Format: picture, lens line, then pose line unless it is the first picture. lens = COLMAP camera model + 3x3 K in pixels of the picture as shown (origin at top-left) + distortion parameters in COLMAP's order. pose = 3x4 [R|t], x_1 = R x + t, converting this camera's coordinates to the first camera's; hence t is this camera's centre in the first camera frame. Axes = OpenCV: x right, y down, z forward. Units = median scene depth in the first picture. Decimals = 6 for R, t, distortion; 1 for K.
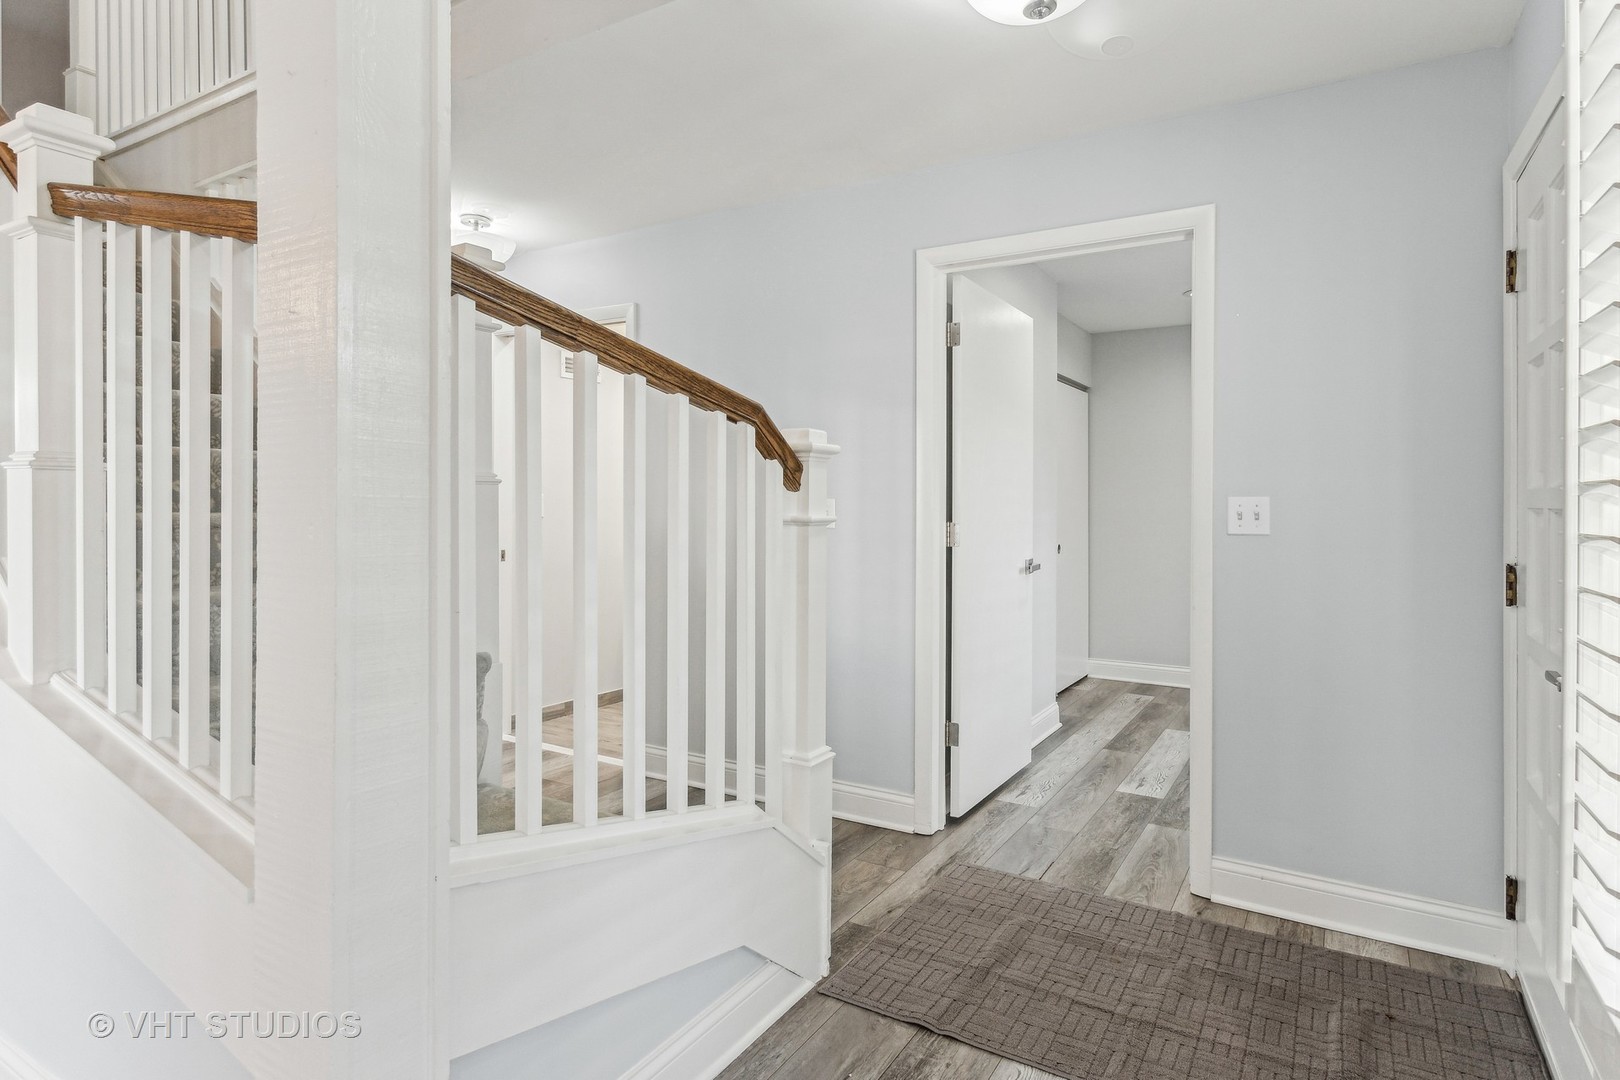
lens RADIAL K [[892.0, 0, 817.4], [0, 892.0, 506.1], [0, 0, 1]] dist [-0.000585, 0.000337]
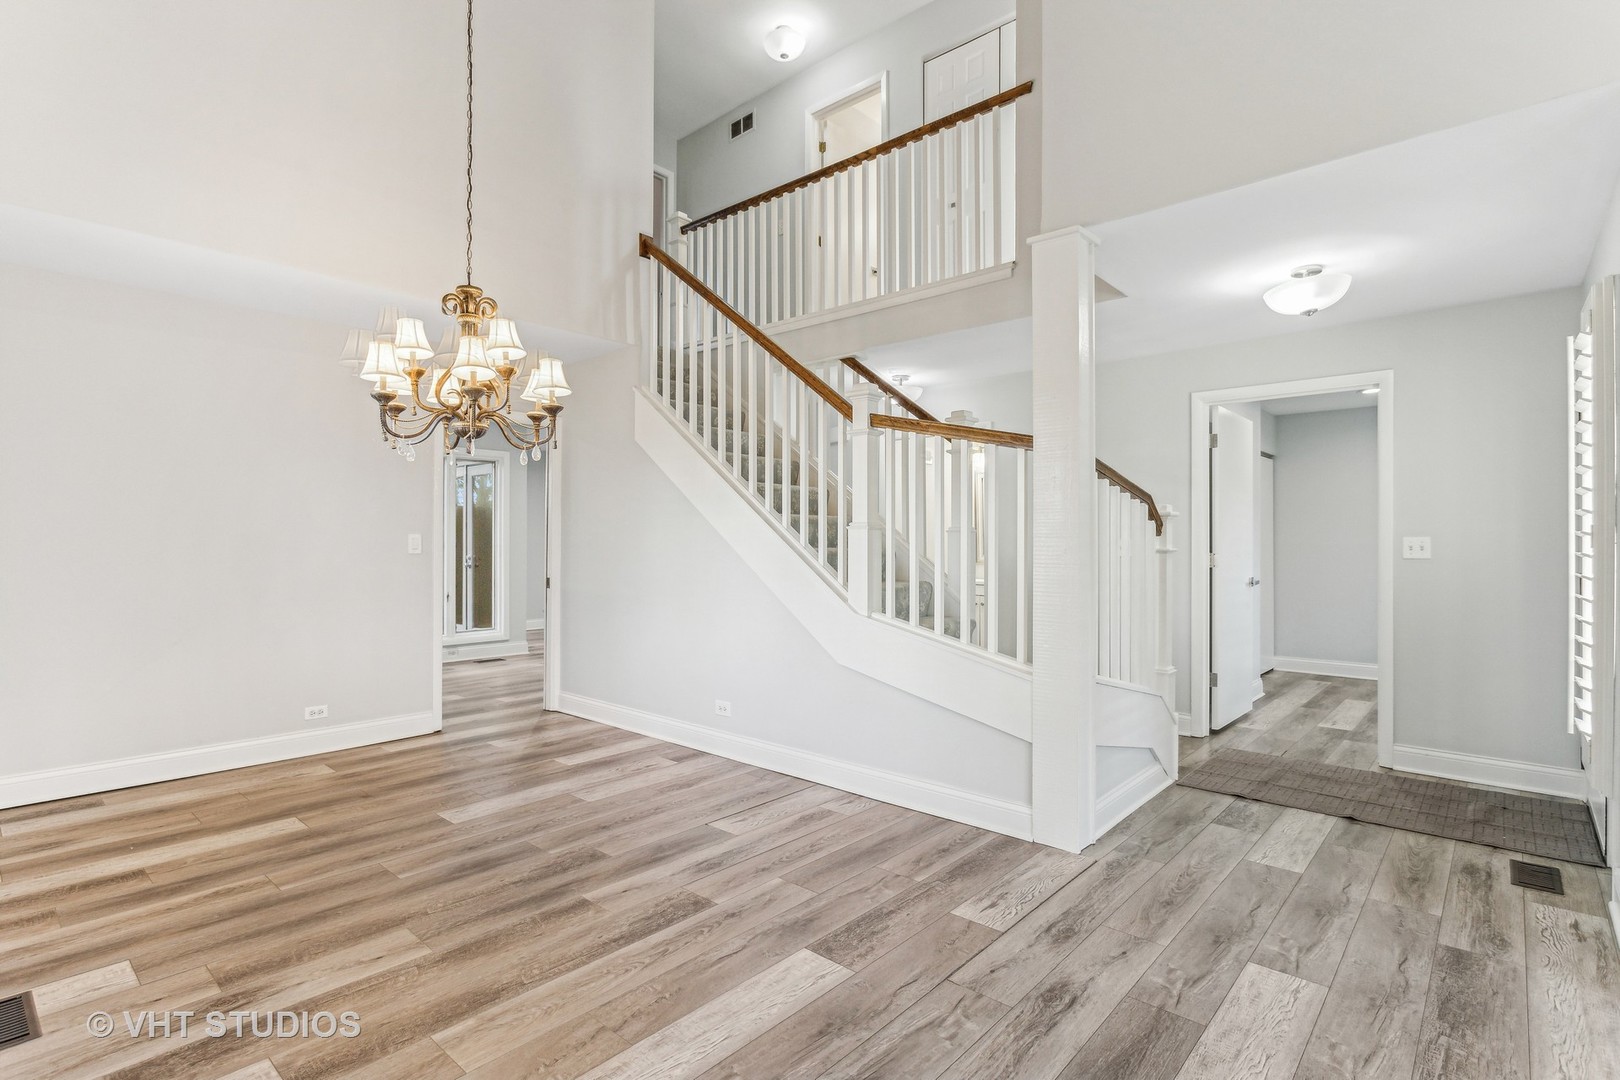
lens RADIAL K [[784.3, 0, 803.0], [0, 784.3, 544.3], [0, 0, 1]] dist [0.000821, 0.000021]
pose [[0.980217, -0.004069, -0.197884, -0.358450], [0.003789, 0.999991, -0.001793, 0.001737], [0.197890, 0.001008, 0.980224, -0.684107]]
